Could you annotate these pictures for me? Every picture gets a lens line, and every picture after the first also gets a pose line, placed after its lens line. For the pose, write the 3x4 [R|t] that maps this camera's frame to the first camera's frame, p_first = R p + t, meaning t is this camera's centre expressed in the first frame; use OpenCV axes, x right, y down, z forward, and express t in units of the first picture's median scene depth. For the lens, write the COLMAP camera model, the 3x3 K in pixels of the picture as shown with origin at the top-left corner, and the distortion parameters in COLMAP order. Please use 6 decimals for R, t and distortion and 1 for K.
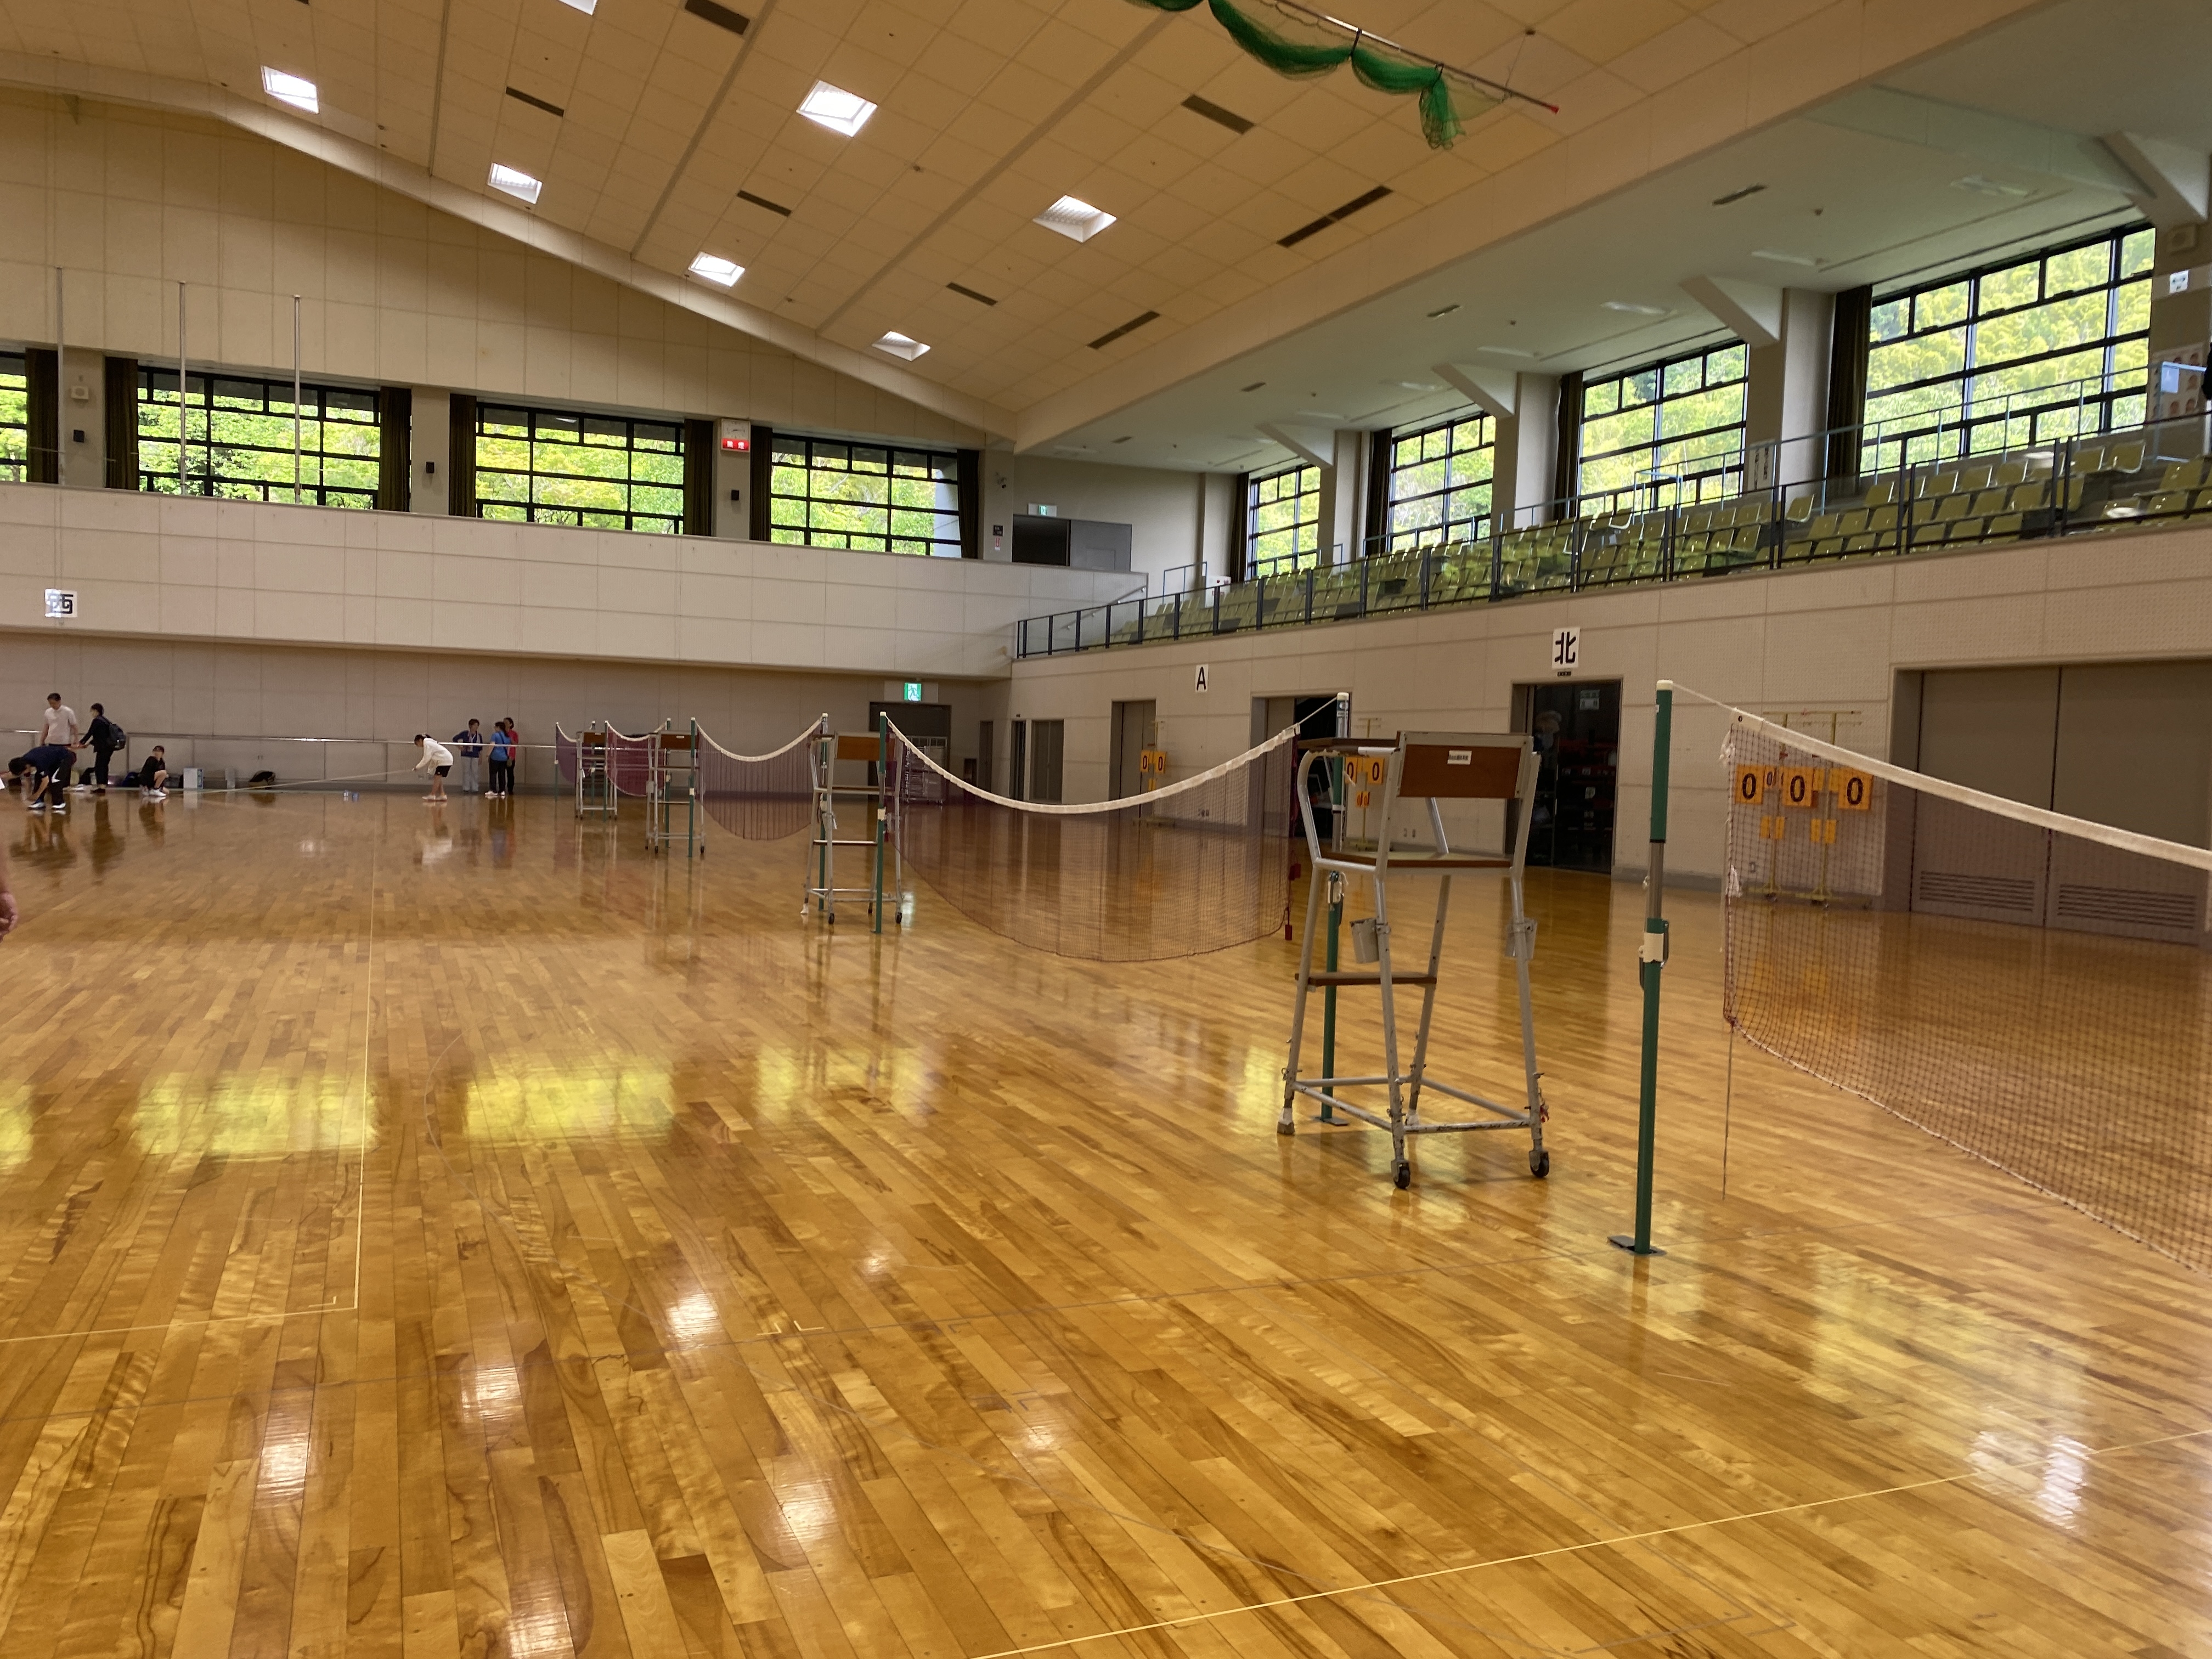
lens RADIAL K [[1674.3, 0, 1108.7], [0, 1674.3, 865.0], [0, 0, 1]] dist [0.002194, -0.005169]
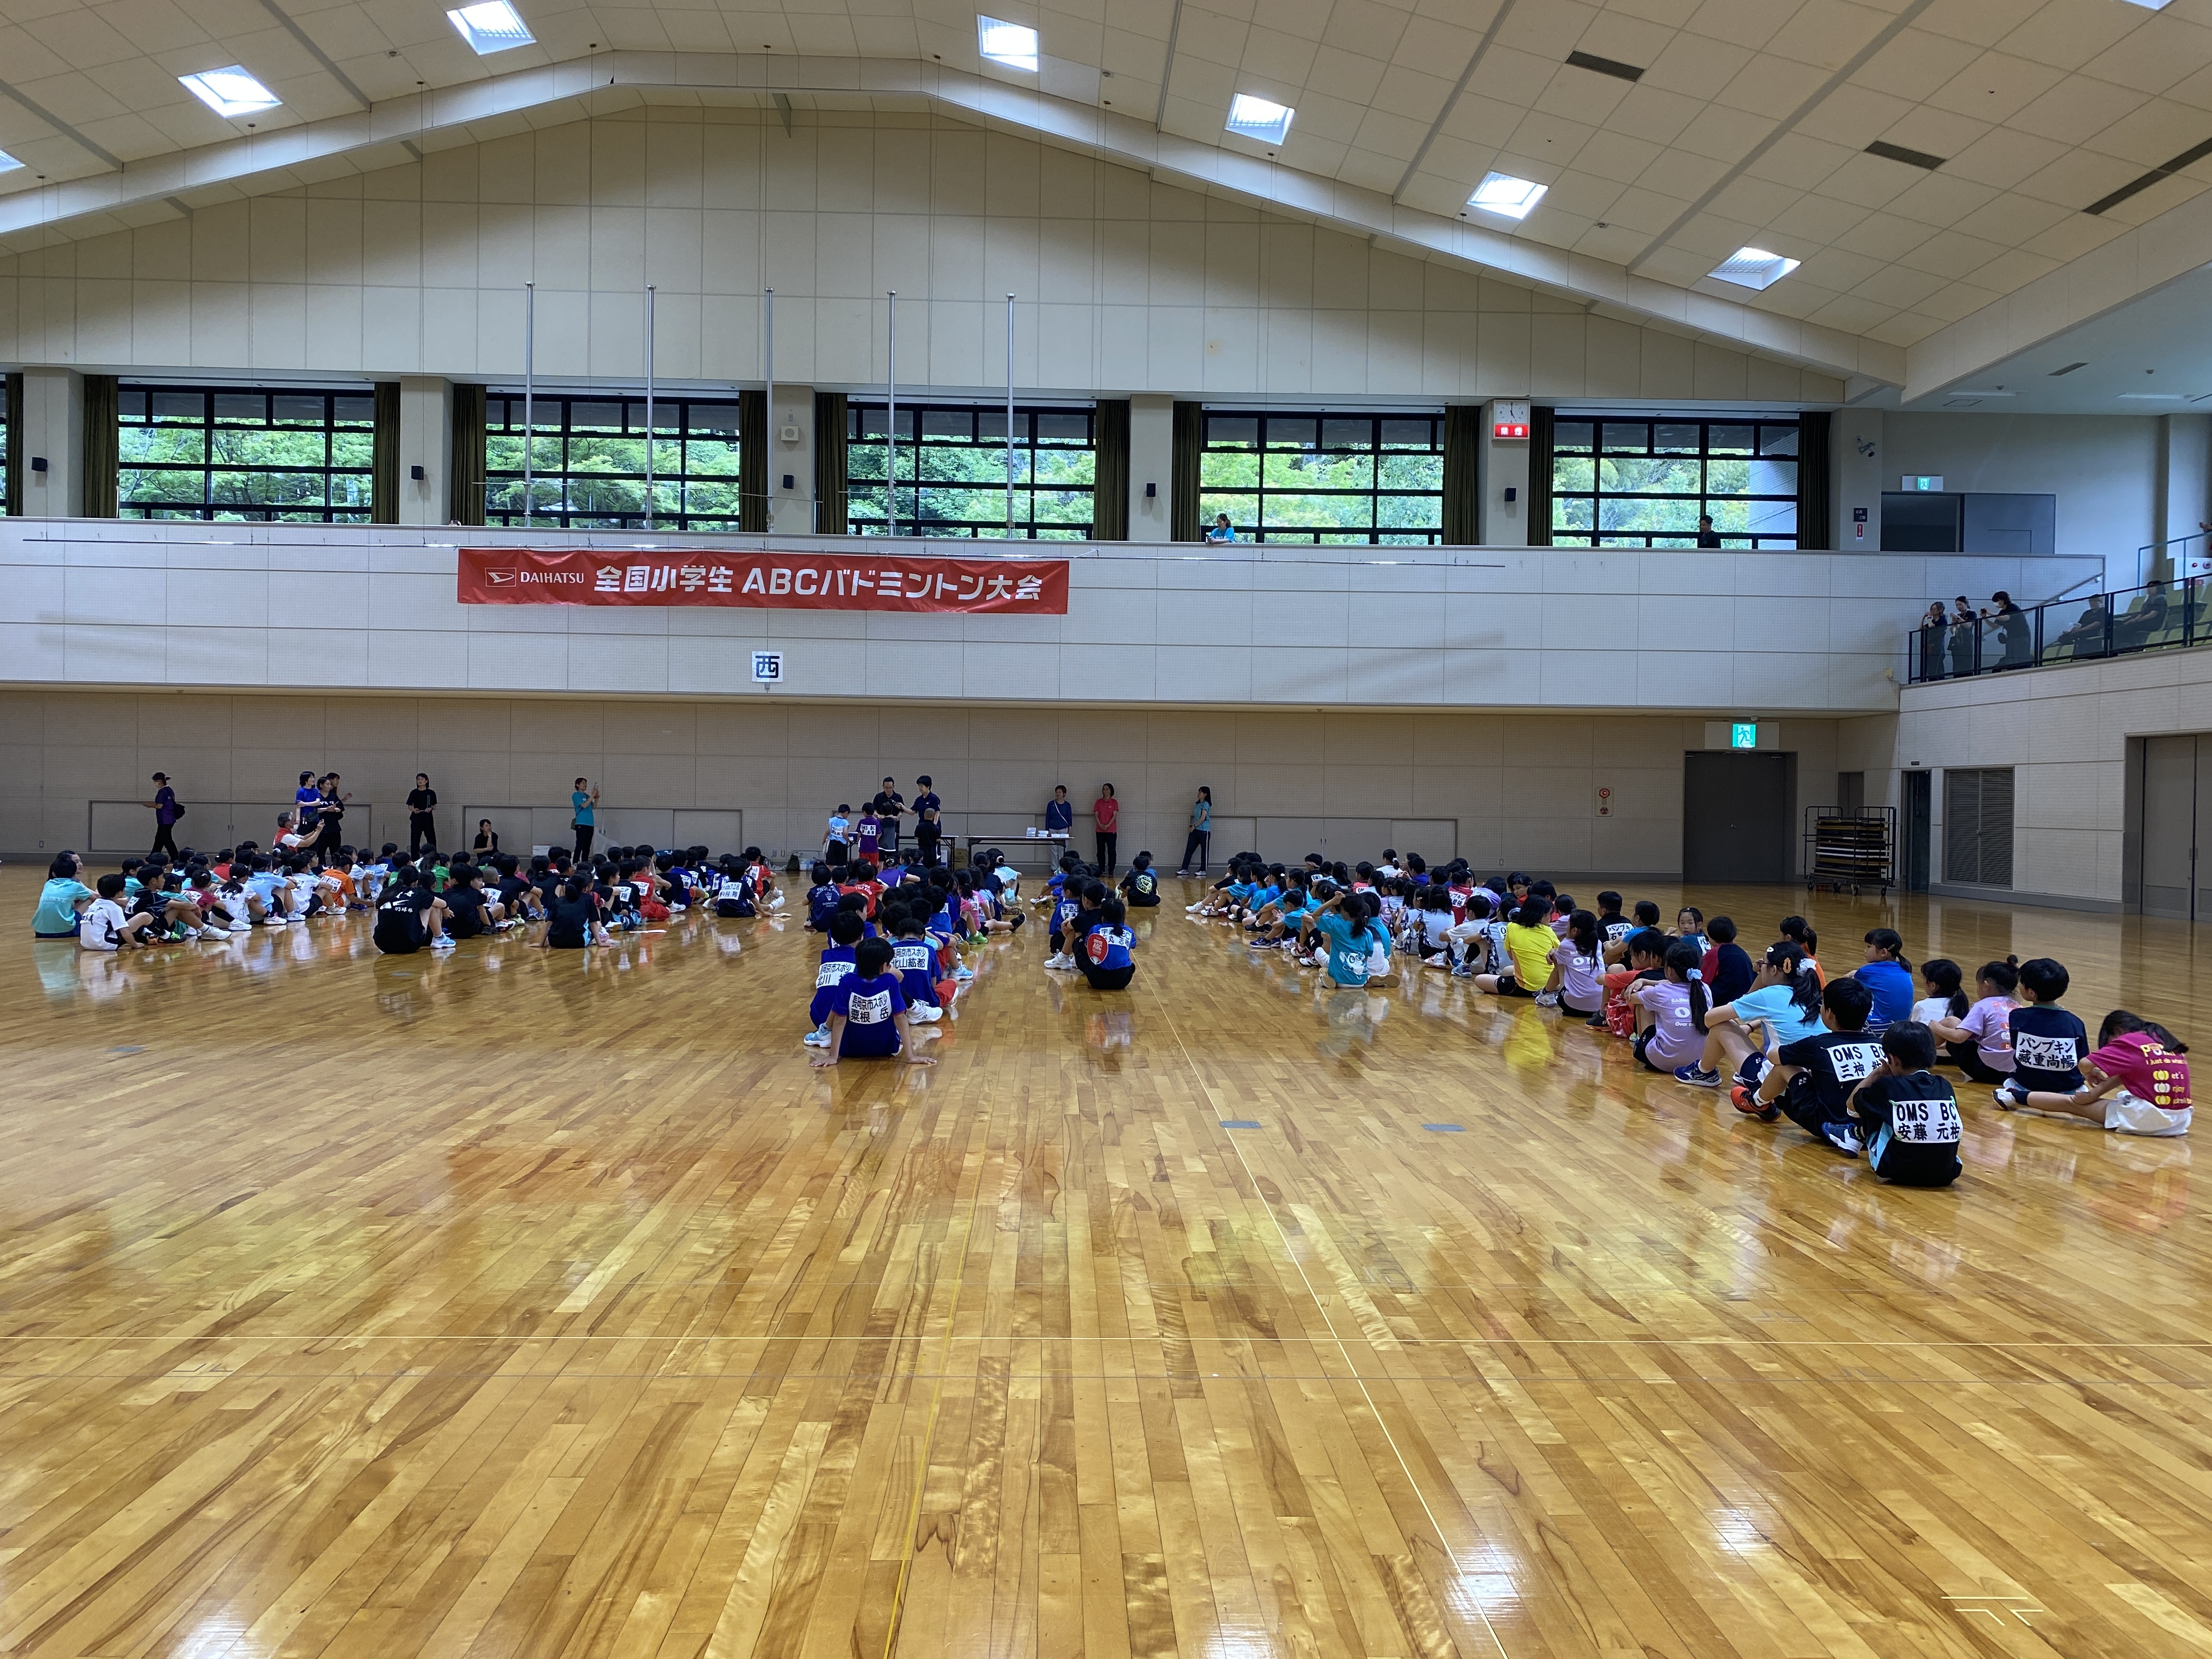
lens RADIAL K [[1674.3, 0, 1108.7], [0, 1674.3, 865.0], [0, 0, 1]] dist [0.002194, -0.005169]
pose [[0.929249, -0.007463, -0.369379, -0.110980], [-0.005157, 0.999437, -0.033166, -0.020244], [0.369418, 0.032724, 0.928687, 0.208823]]
